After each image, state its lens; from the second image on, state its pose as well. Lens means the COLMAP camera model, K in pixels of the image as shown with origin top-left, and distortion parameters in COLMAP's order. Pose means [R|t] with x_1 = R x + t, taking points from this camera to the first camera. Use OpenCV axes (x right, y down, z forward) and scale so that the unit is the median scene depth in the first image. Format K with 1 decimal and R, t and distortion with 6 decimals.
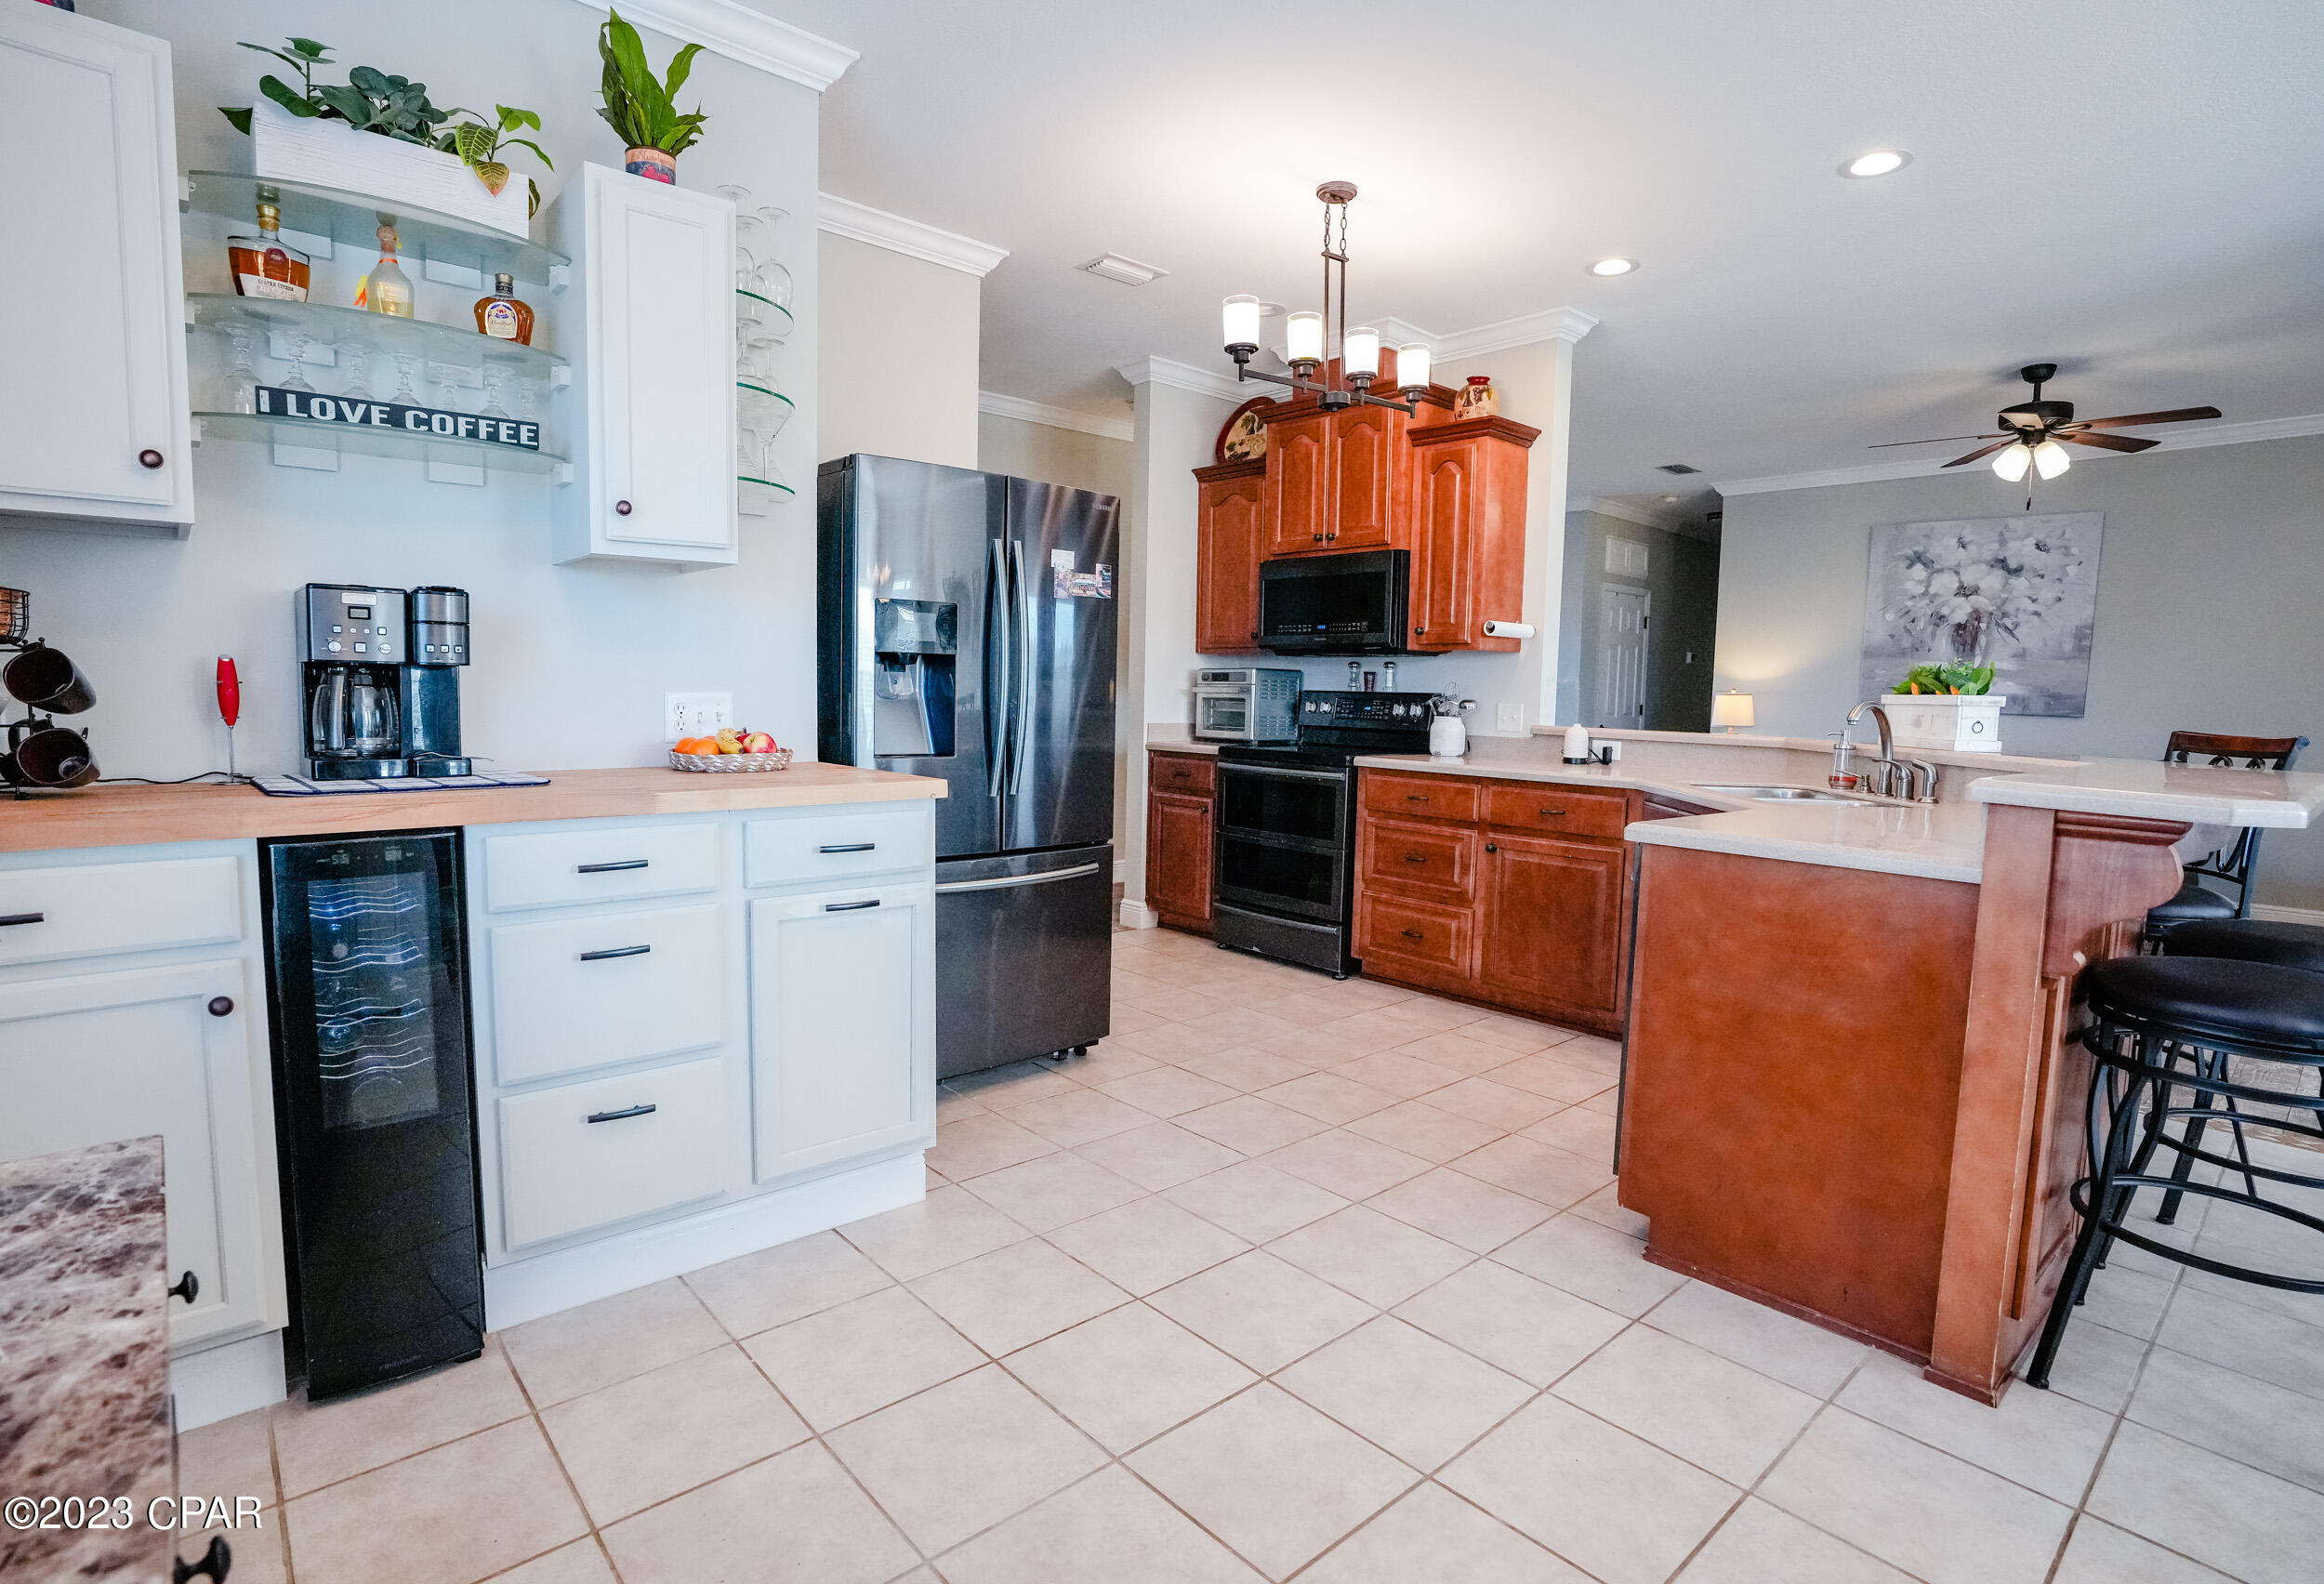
lens RADIAL K [[1148.8, 0, 1138.7], [0, 1148.8, 792.6], [0, 0, 1]] dist [-0.064045, 0.028882]
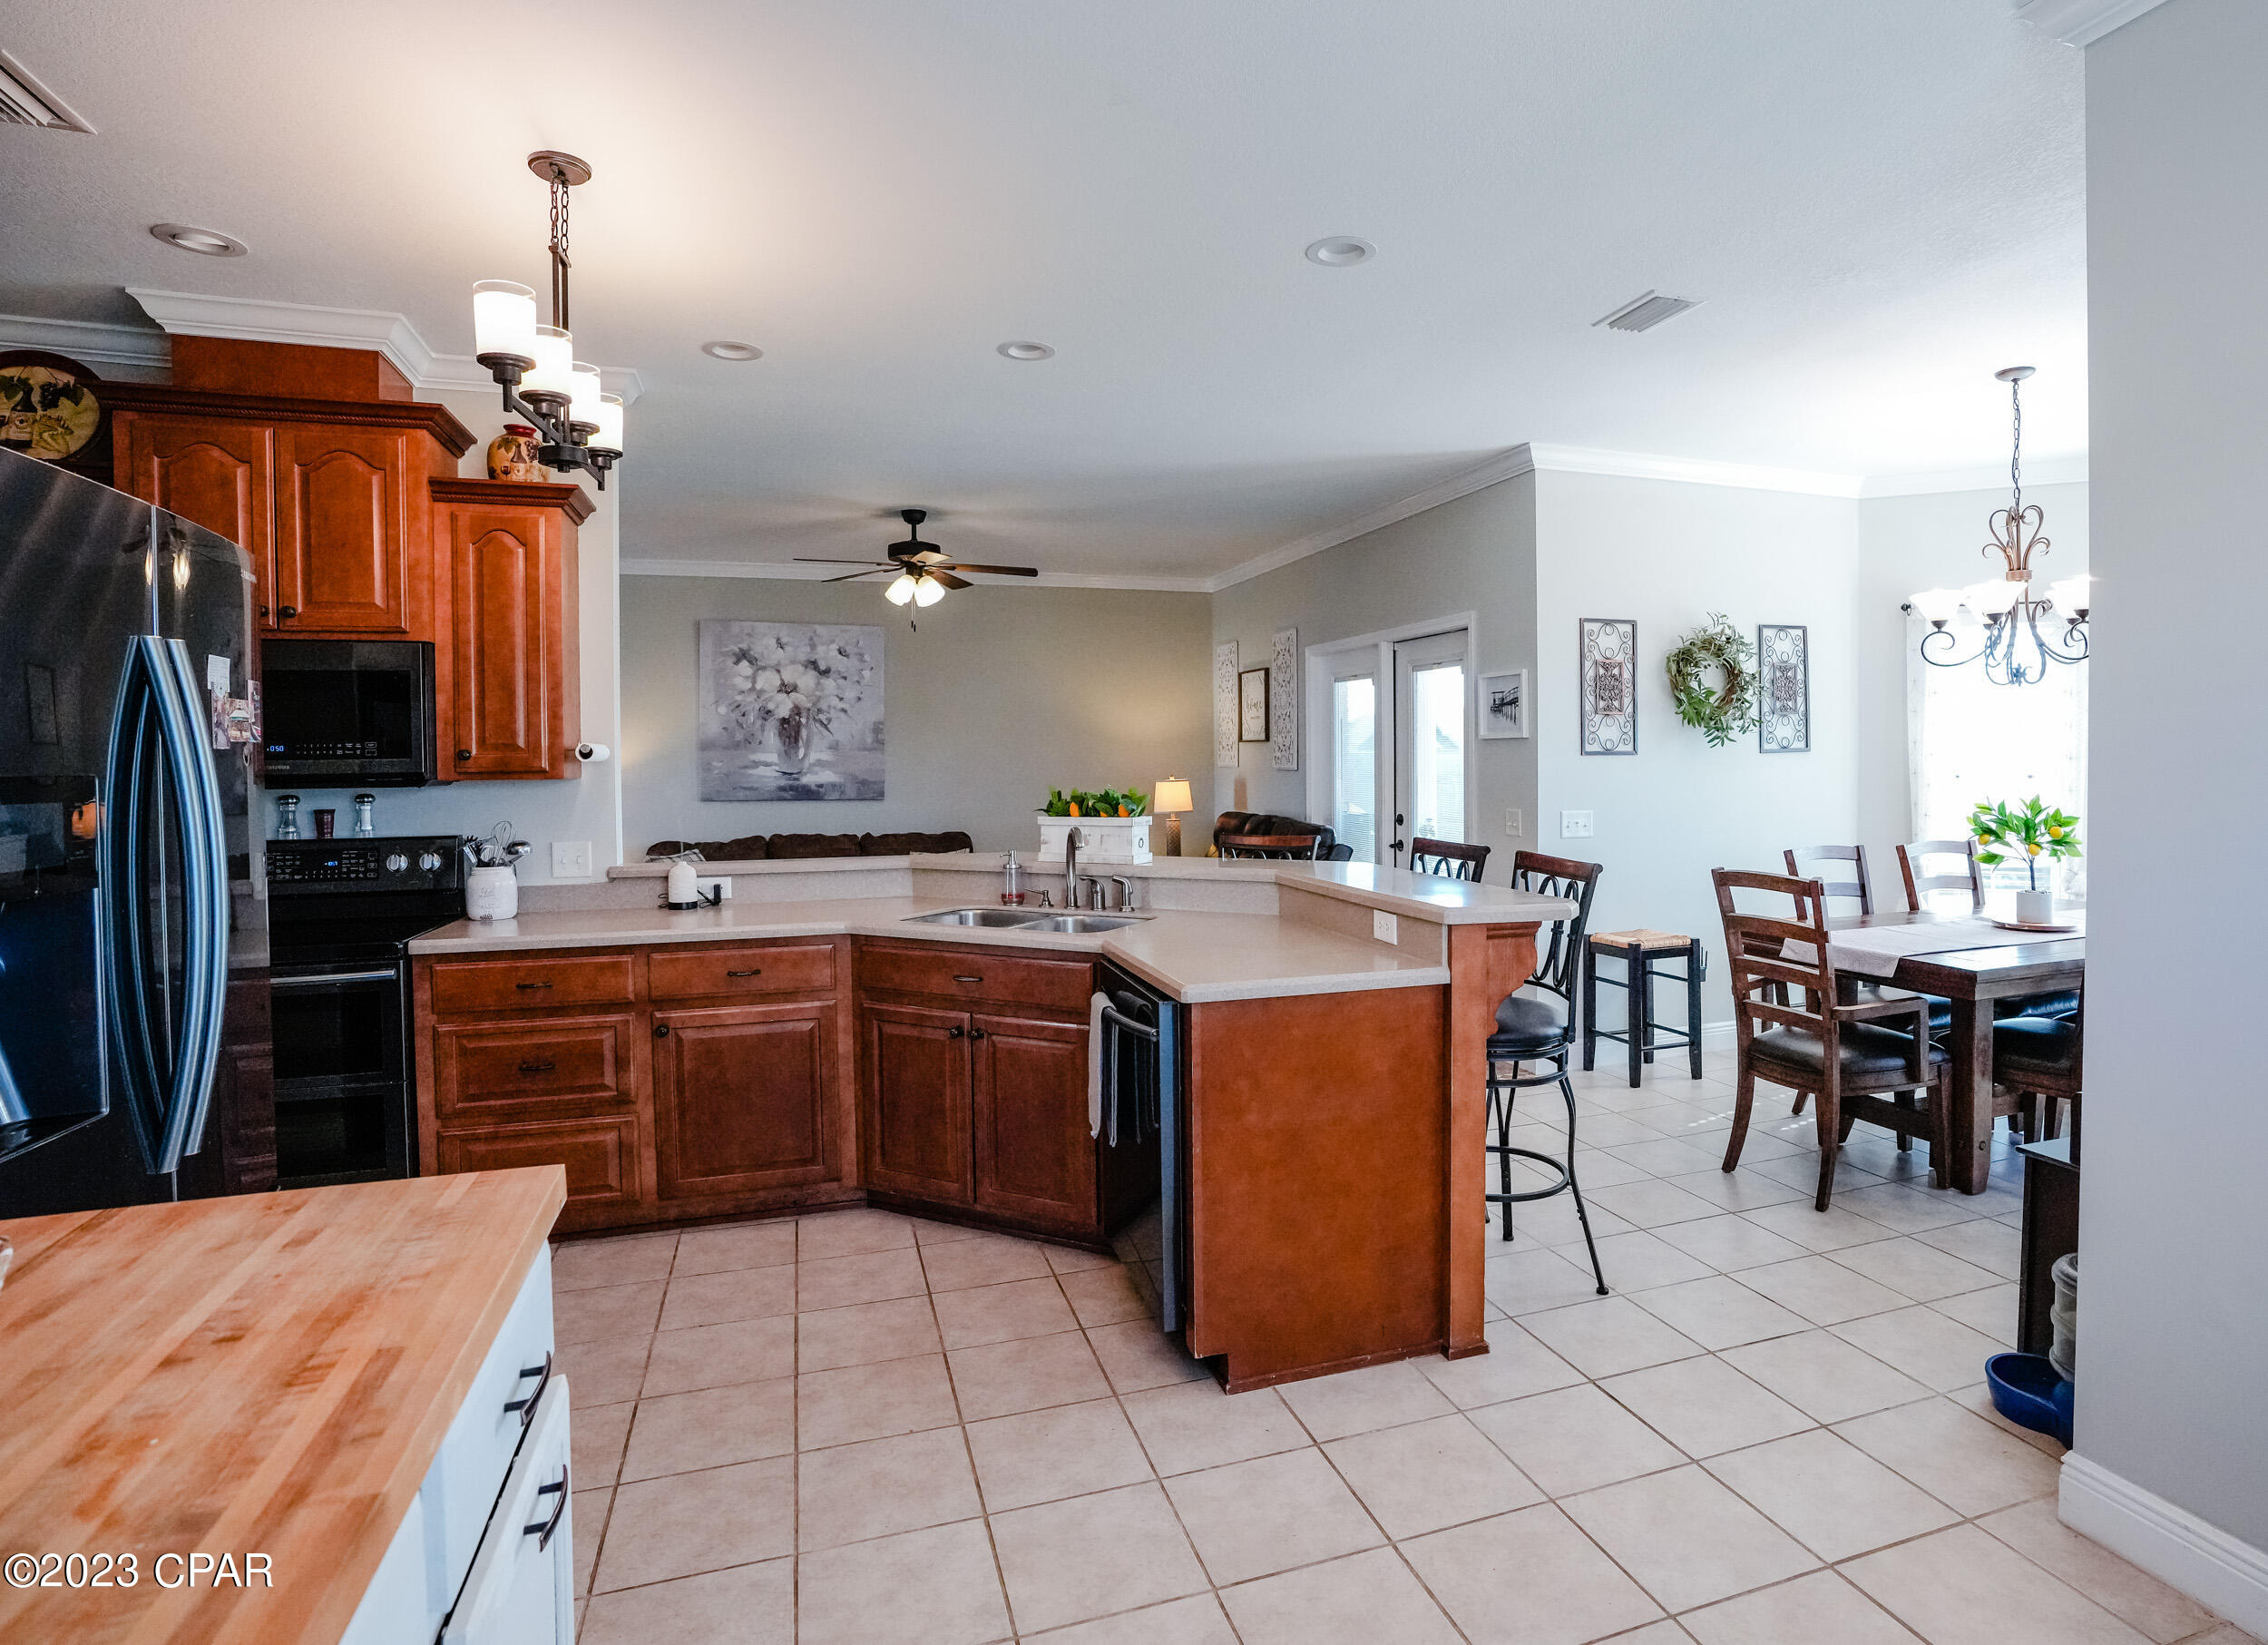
lens RADIAL K [[1215.1, 0, 1221.3], [0, 1215.1, 782.1], [0, 0, 1]] dist [-0.047057, 0.000127]
pose [[0.365881, -0.043655, 0.929637, -0.335972], [0.101734, 0.994789, 0.006674, -0.094651], [-0.925084, 0.092134, 0.368416, 0.324037]]
